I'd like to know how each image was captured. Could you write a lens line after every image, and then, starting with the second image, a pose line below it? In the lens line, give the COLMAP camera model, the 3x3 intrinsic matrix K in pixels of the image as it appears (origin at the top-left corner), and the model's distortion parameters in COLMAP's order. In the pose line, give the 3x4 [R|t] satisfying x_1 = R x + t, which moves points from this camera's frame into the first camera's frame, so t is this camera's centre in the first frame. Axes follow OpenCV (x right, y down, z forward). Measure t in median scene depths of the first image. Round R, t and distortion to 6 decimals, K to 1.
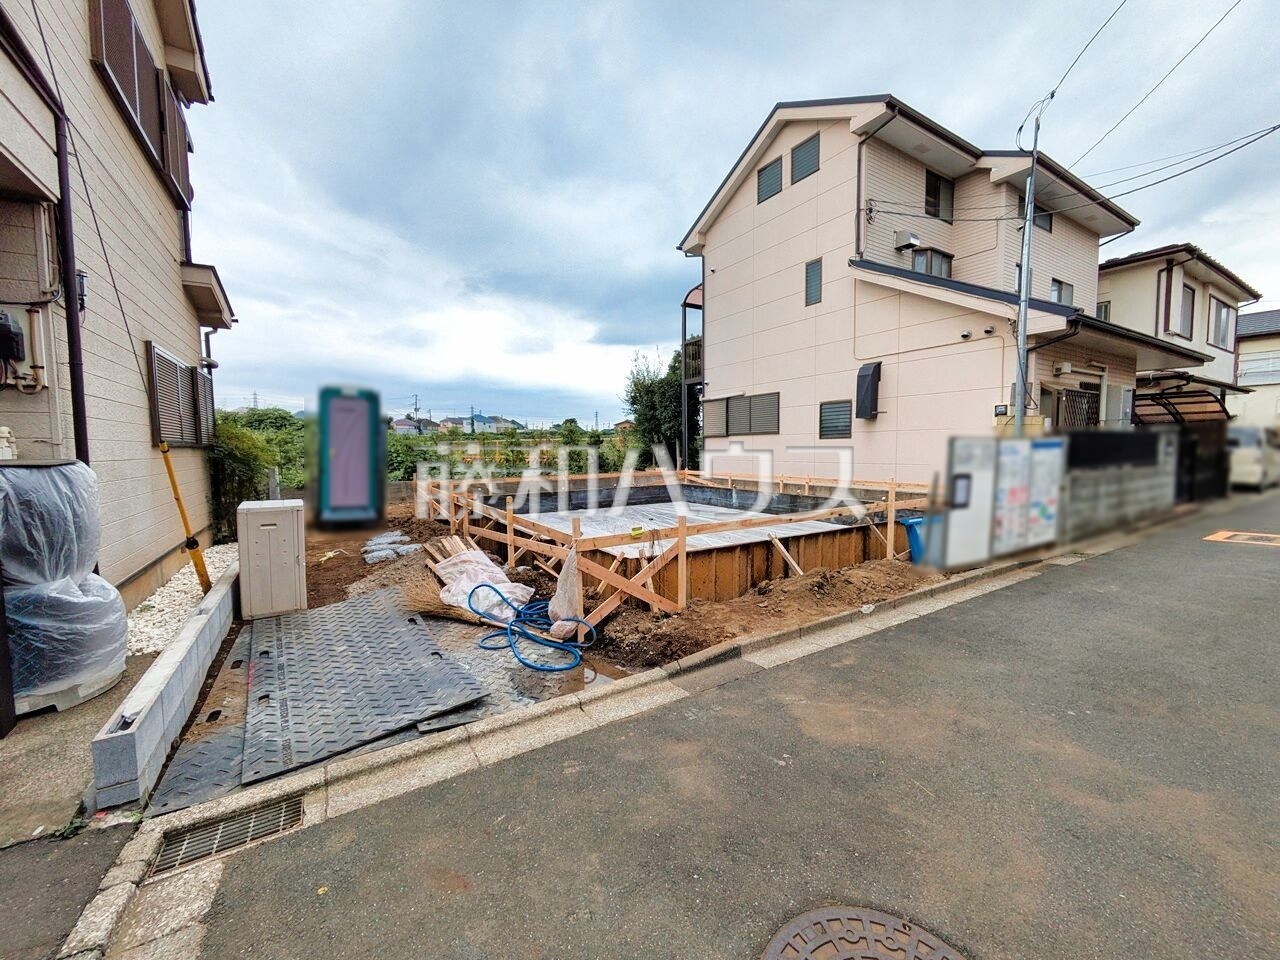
lens RADIAL K [[507.5, 0, 645.0], [0, 507.5, 479.5], [0, 0, 1]] dist [-0.001396, 0.000632]
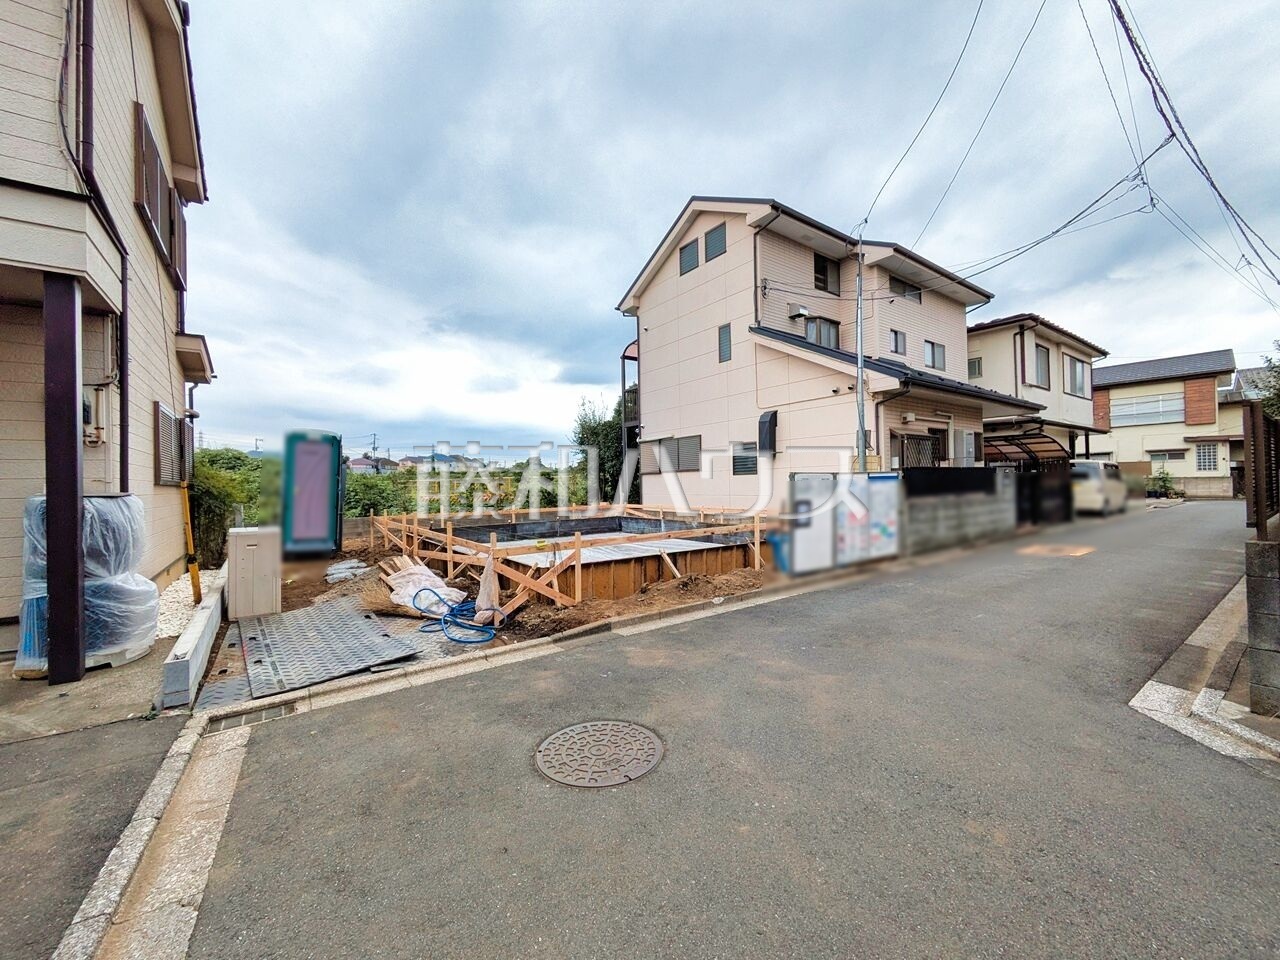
lens RADIAL K [[507.5, 0, 645.0], [0, 507.5, 479.5], [0, 0, 1]] dist [-0.001396, 0.000632]
pose [[0.997602, -0.008297, 0.068718, 0.076140], [0.013330, 0.997235, -0.073111, 0.015201], [-0.067921, 0.073852, 0.994954, -0.170748]]
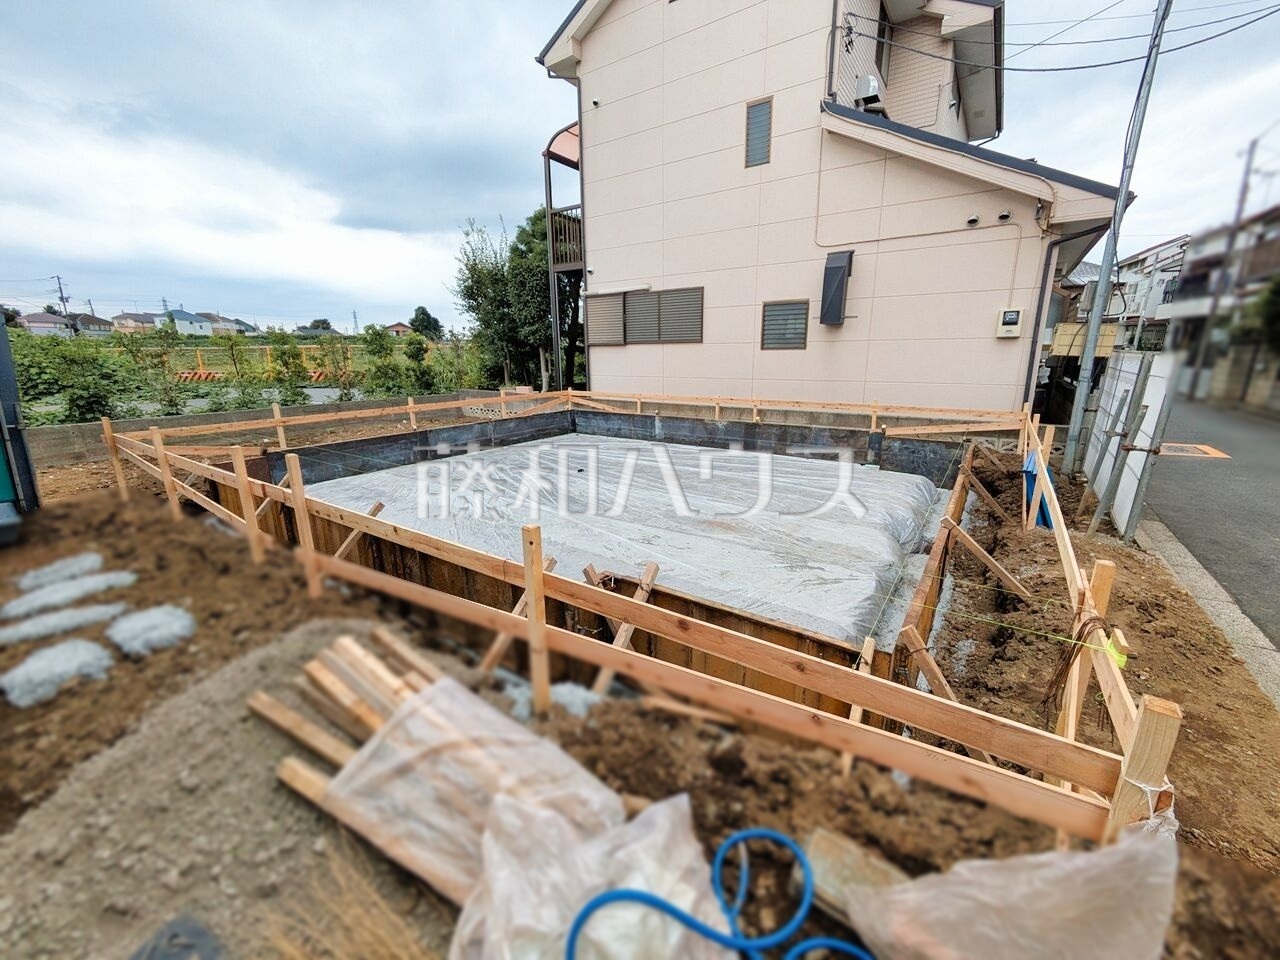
lens RADIAL K [[507.5, 0, 645.0], [0, 507.5, 479.5], [0, 0, 1]] dist [-0.001396, 0.000632]
pose [[0.918376, -0.093439, 0.384519, -0.187558], [0.024286, 0.983199, 0.180915, -0.033403], [-0.394963, -0.156810, 0.905215, 0.378184]]
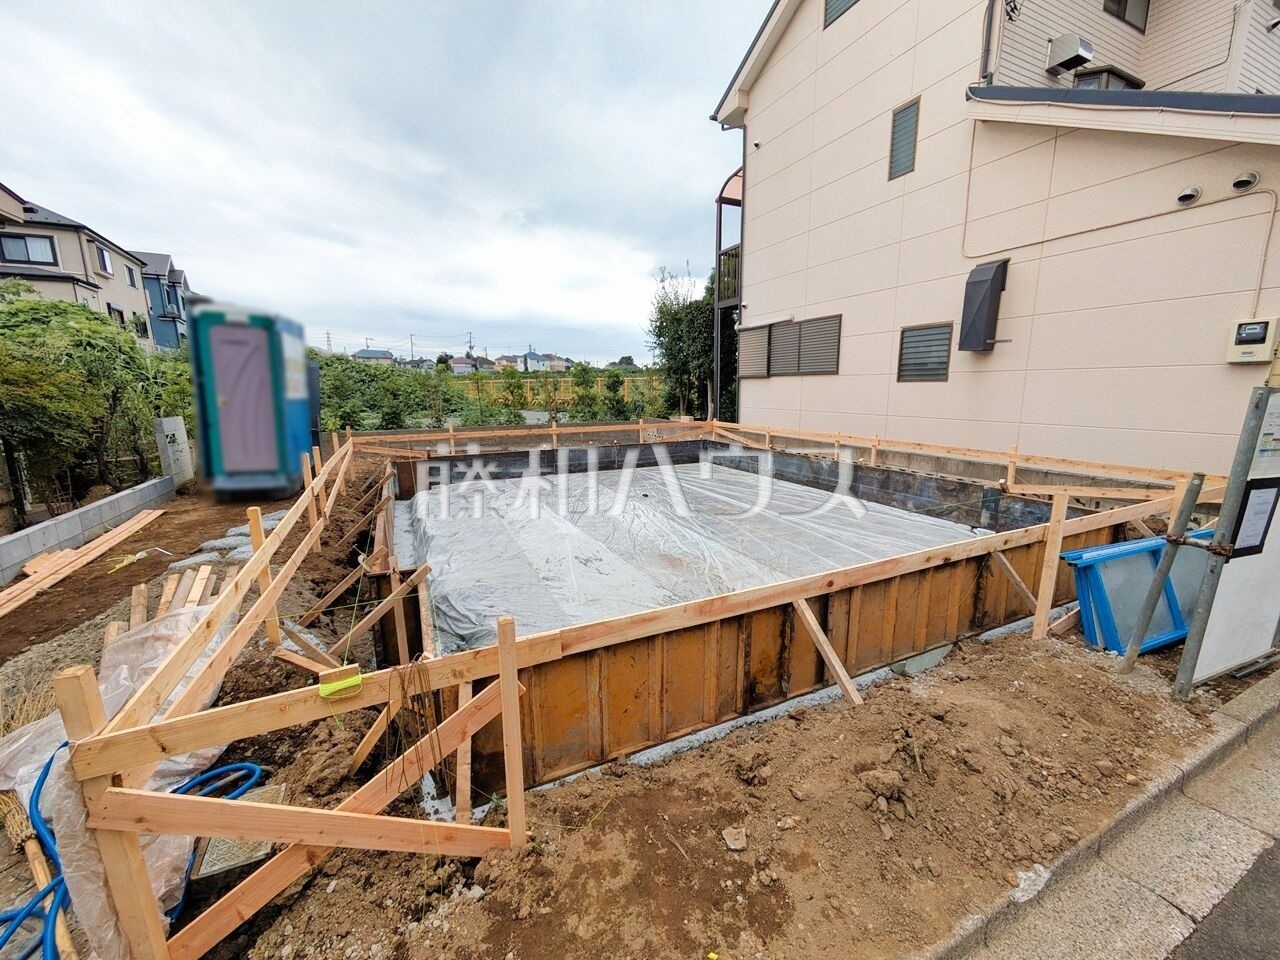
lens RADIAL K [[507.5, 0, 645.0], [0, 507.5, 479.5], [0, 0, 1]] dist [-0.001396, 0.000632]
pose [[0.993651, 0.022800, -0.110175, 0.098452], [-0.009541, 0.992801, 0.119398, -0.032729], [0.112104, -0.117589, 0.986714, 0.317332]]
